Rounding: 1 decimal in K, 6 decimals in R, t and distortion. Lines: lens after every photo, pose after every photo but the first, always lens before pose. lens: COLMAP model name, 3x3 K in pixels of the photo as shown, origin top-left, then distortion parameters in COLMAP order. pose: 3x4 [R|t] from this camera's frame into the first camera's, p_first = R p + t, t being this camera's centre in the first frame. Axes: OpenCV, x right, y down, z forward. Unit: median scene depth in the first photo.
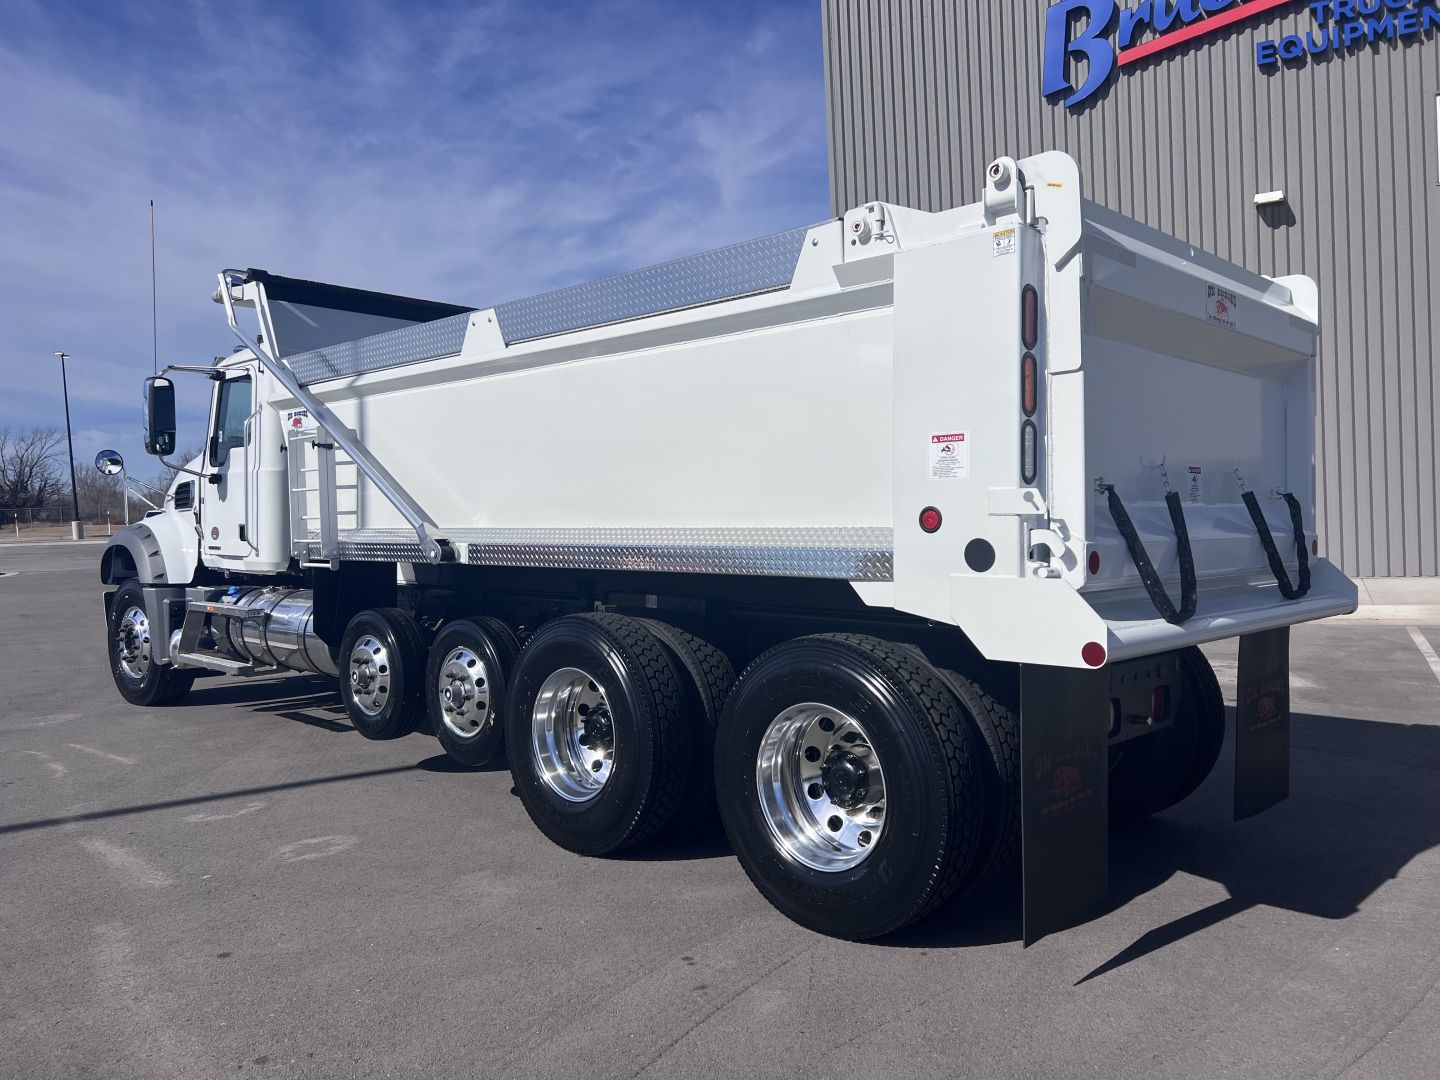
lens RADIAL K [[1094.9, 0, 719.6], [0, 1094.9, 536.3], [0, 0, 1]] dist [0.026121, -0.011891]
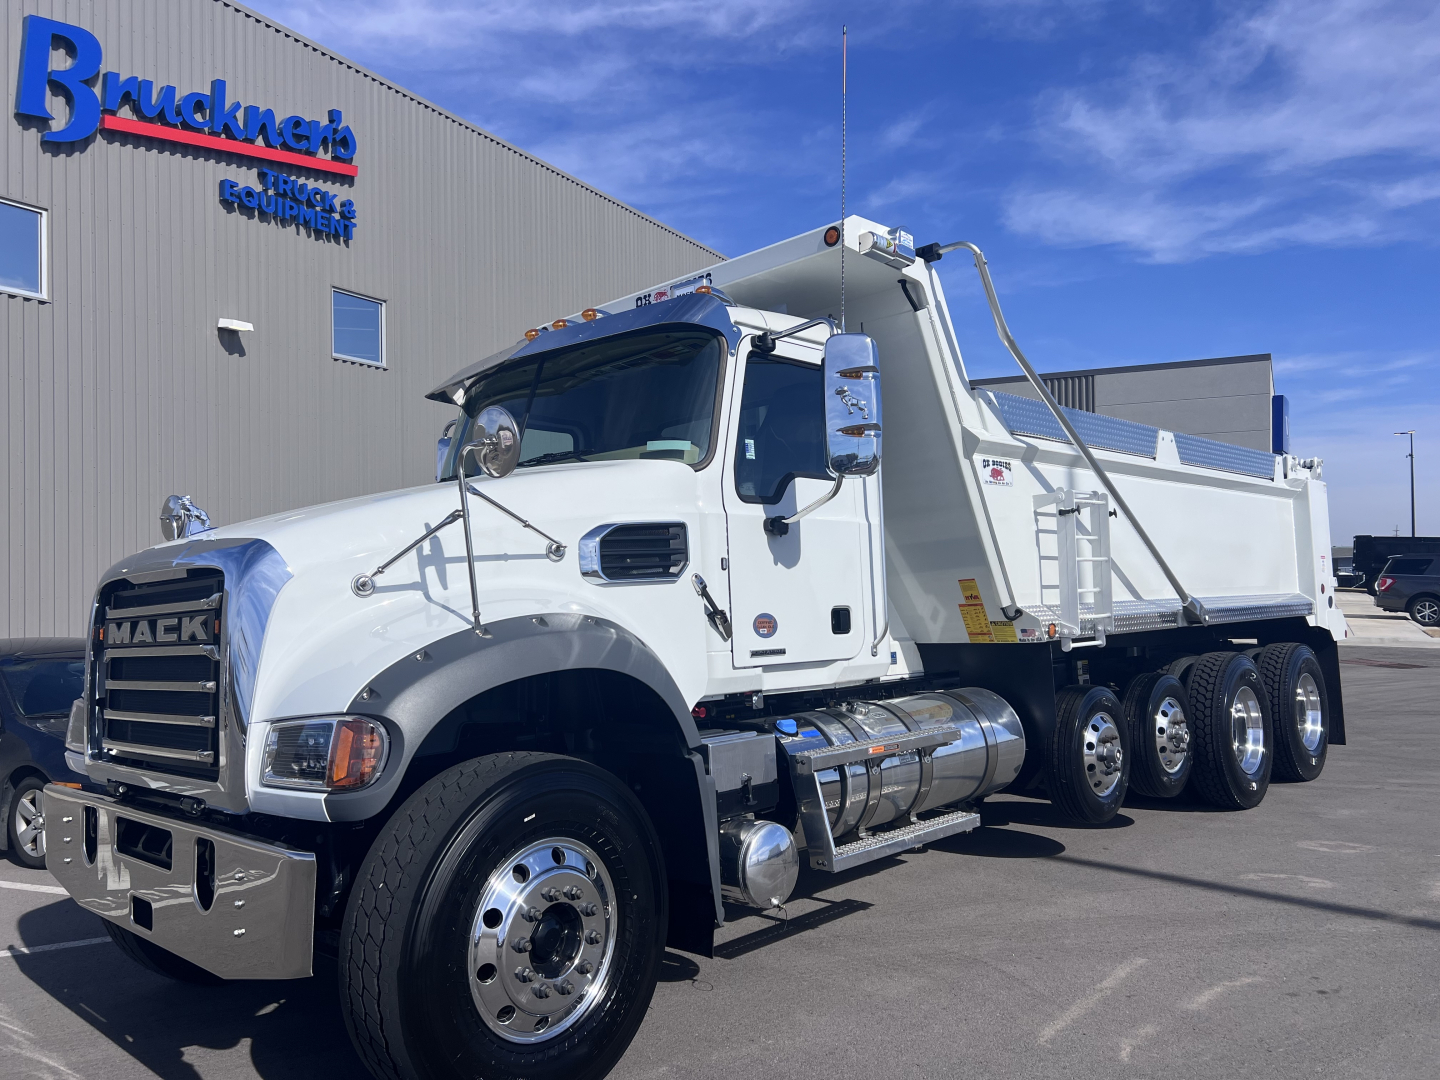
lens RADIAL K [[1094.9, 0, 719.5], [0, 1094.9, 535.4], [0, 0, 1]] dist [0.026121, -0.011891]
pose [[-0.005172, 0.074682, 0.997194, -1.414927], [0.050606, 0.995949, -0.074326, -0.011440], [-0.998705, 0.050079, -0.008931, 1.452401]]
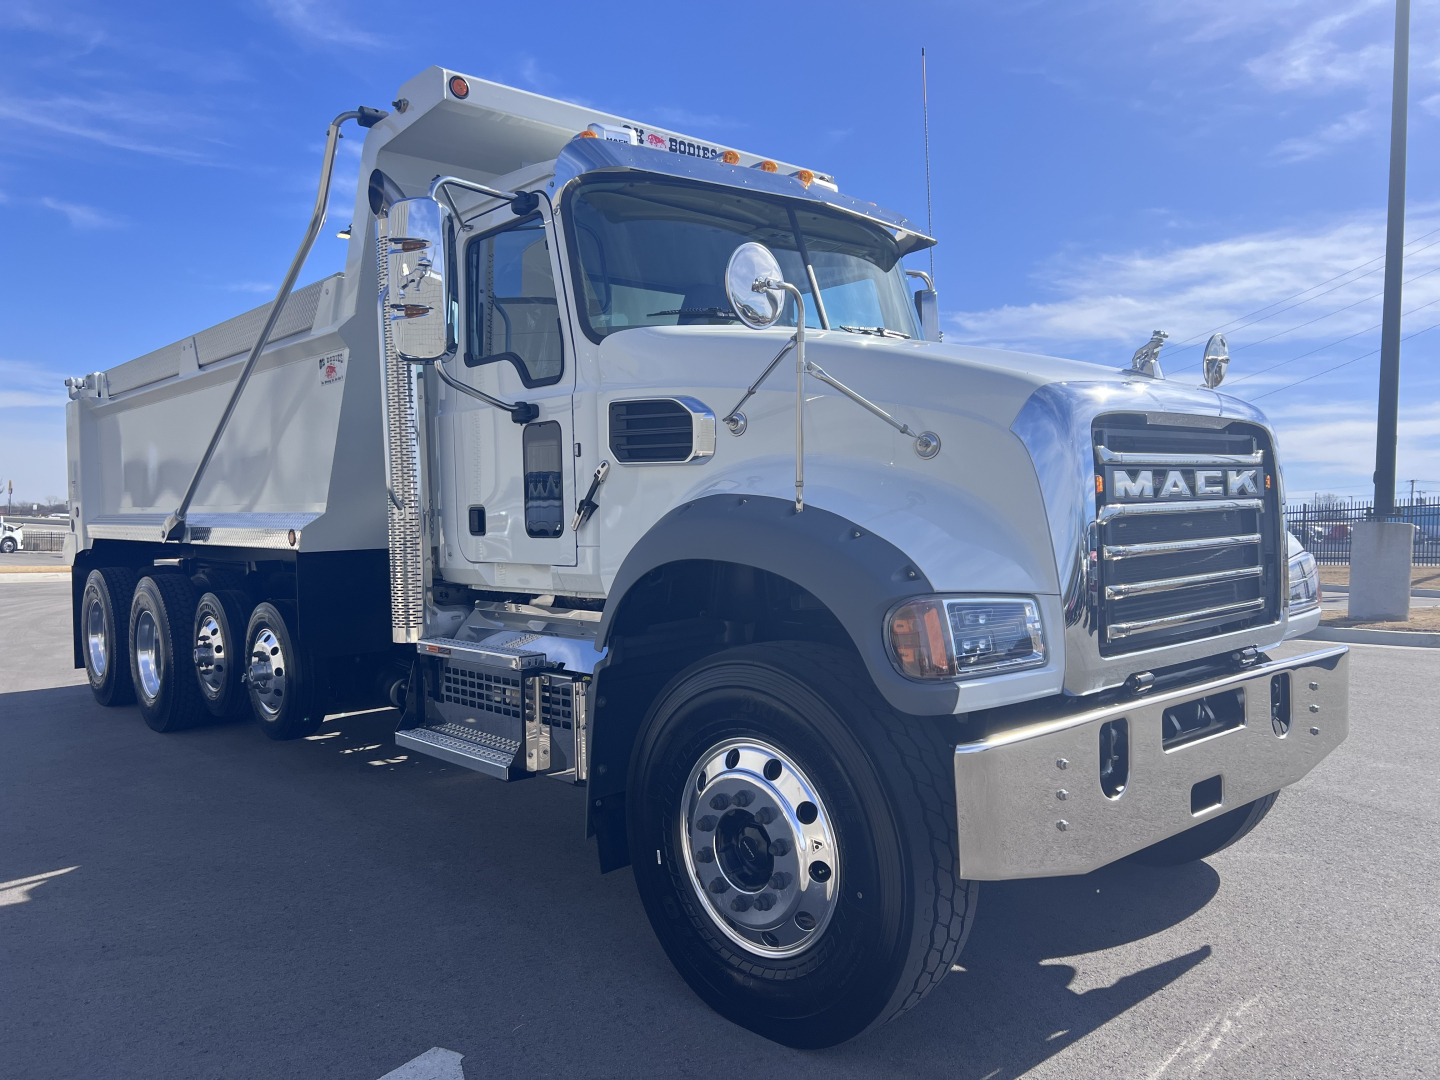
lens RADIAL K [[1094.9, 0, 717.4], [0, 1094.9, 541.5], [0, 0, 1]] dist [0.026121, -0.011891]
pose [[-0.996681, 0.022609, 0.078199, -0.829072], [0.025978, 0.998765, 0.042346, -0.017648], [-0.077145, 0.044237, -0.996038, 2.081641]]
